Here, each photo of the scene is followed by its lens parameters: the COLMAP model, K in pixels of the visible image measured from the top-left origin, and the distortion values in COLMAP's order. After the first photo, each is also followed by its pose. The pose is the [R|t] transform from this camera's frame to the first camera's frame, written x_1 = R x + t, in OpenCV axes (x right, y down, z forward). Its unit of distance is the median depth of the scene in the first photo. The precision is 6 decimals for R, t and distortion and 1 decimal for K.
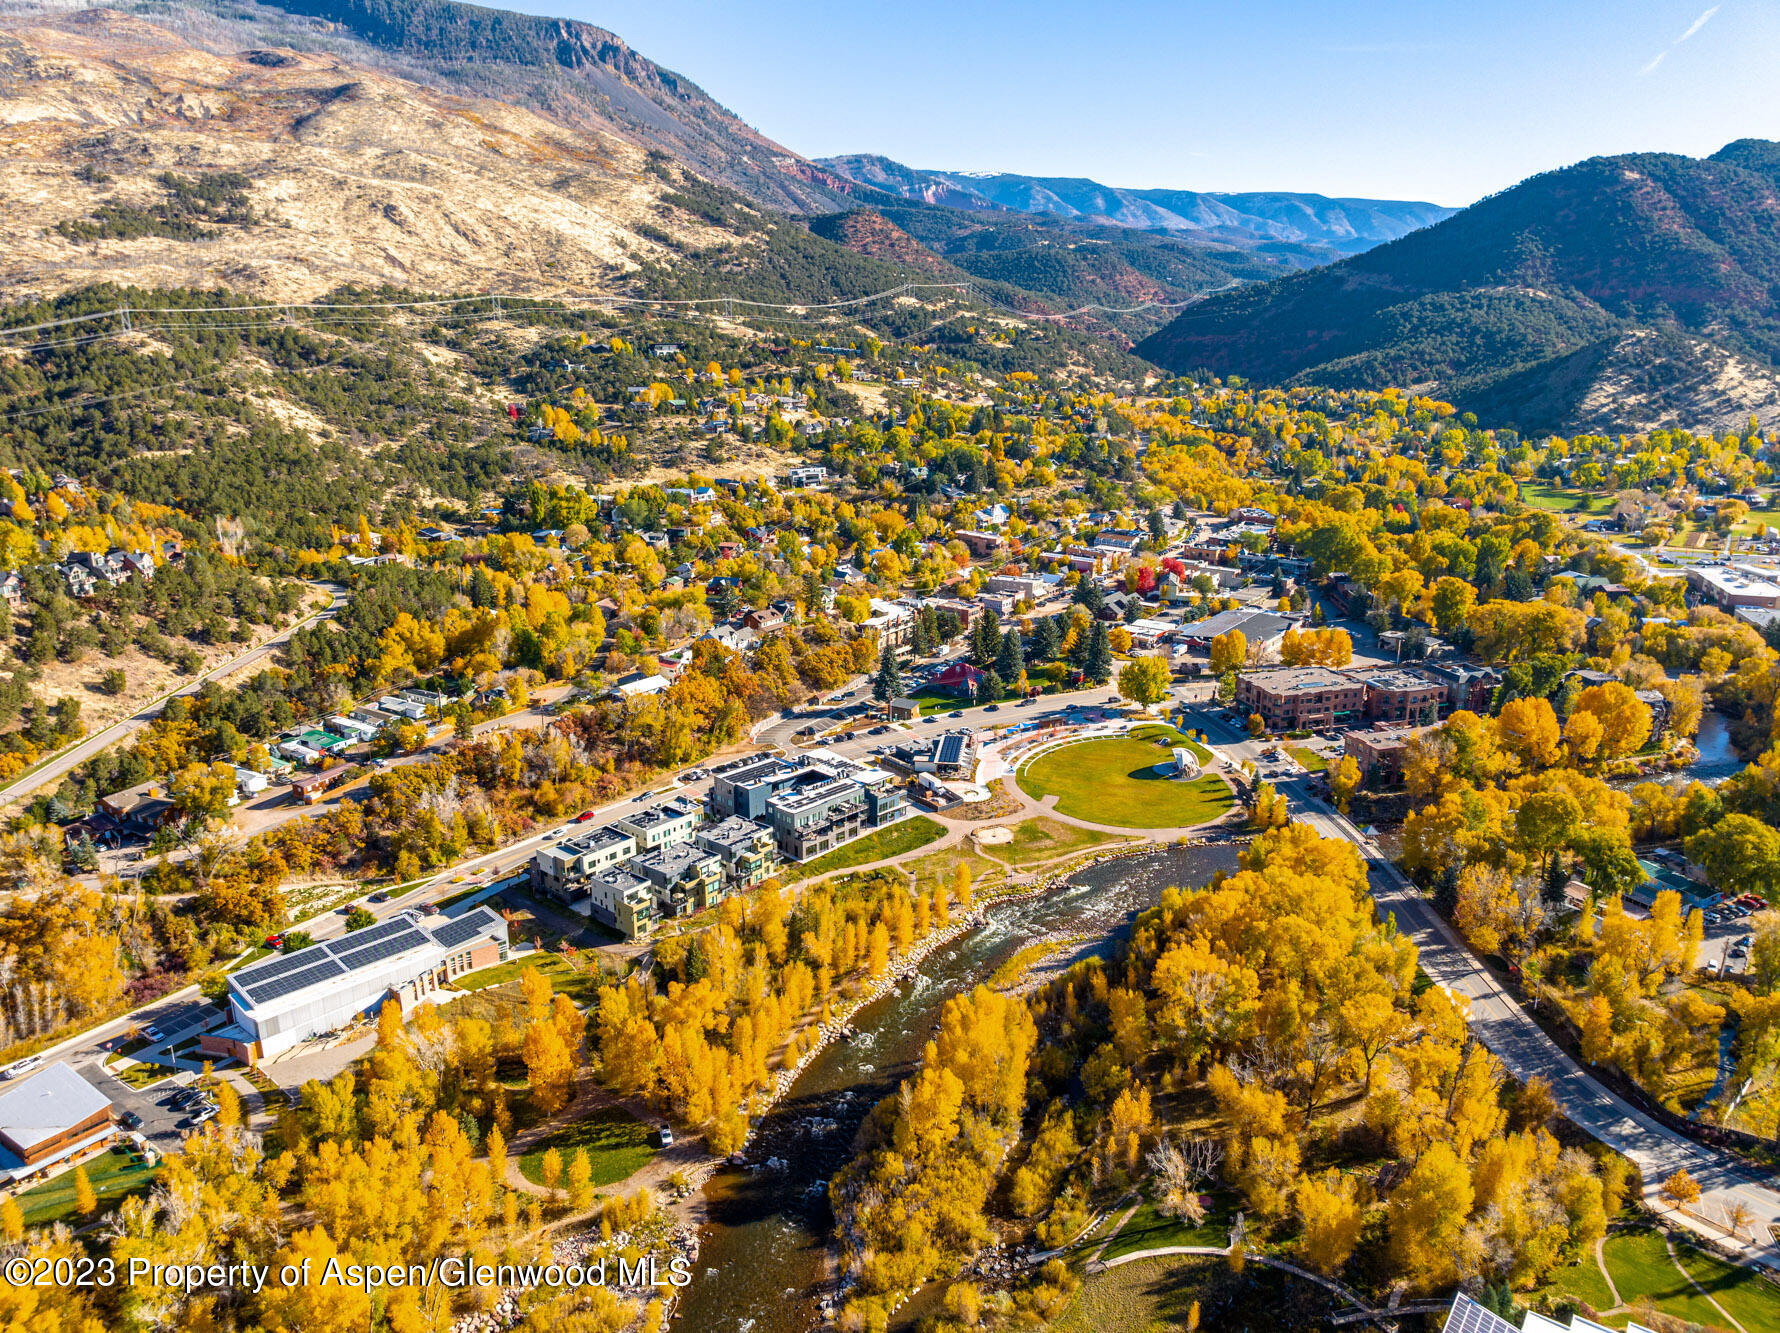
lens RADIAL K [[1254.7, 0, 884.1], [0, 1254.7, 658.6], [0, 0, 1]] dist [-0.033146, 0.002128]
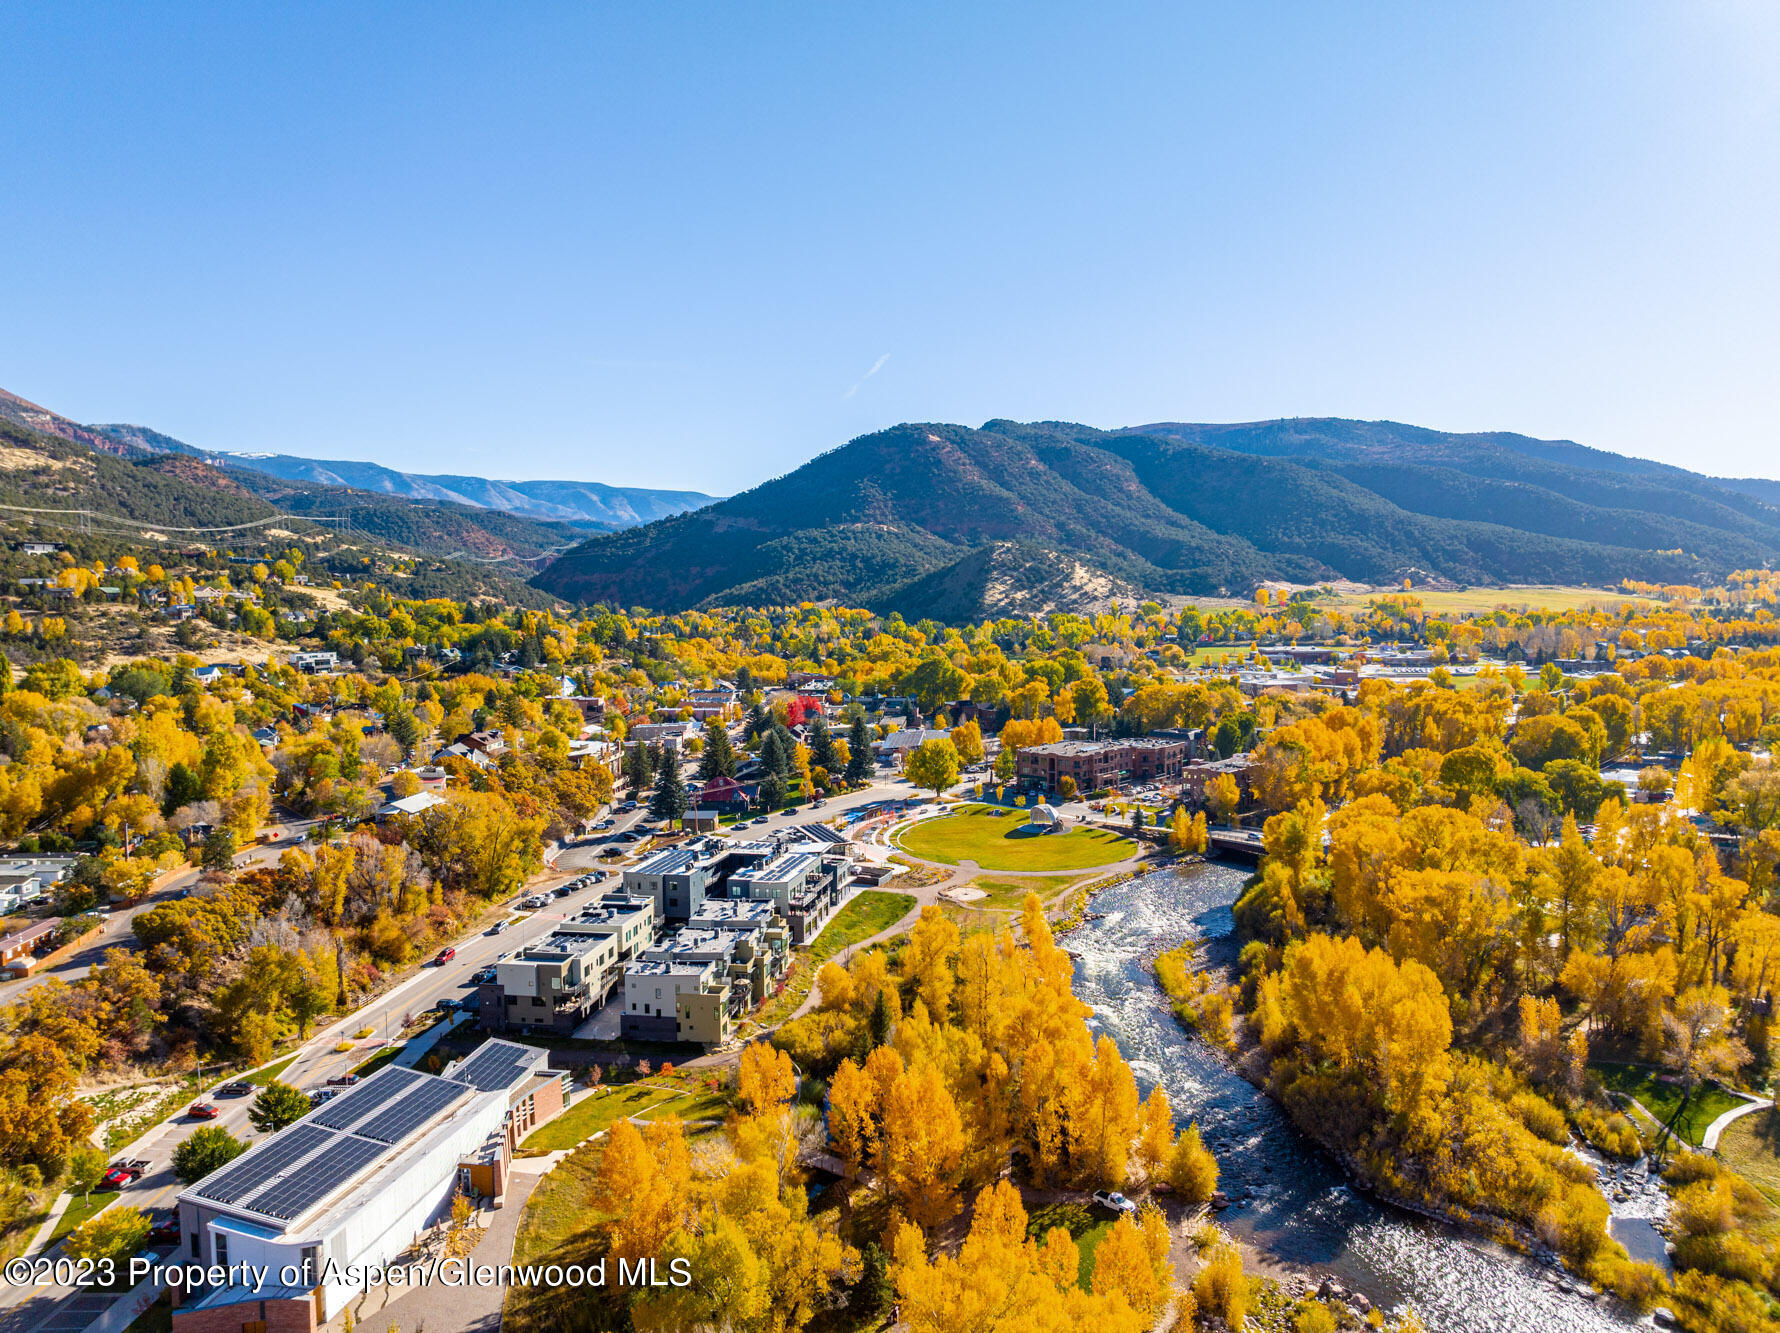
lens RADIAL K [[1254.7, 0, 884.1], [0, 1254.7, 658.6], [0, 0, 1]] dist [-0.033146, 0.002128]
pose [[0.857345, -0.038828, 0.513275, -0.162439], [0.148948, 0.973205, -0.175173, 0.053057], [-0.492720, 0.226635, 0.840157, 0.118090]]
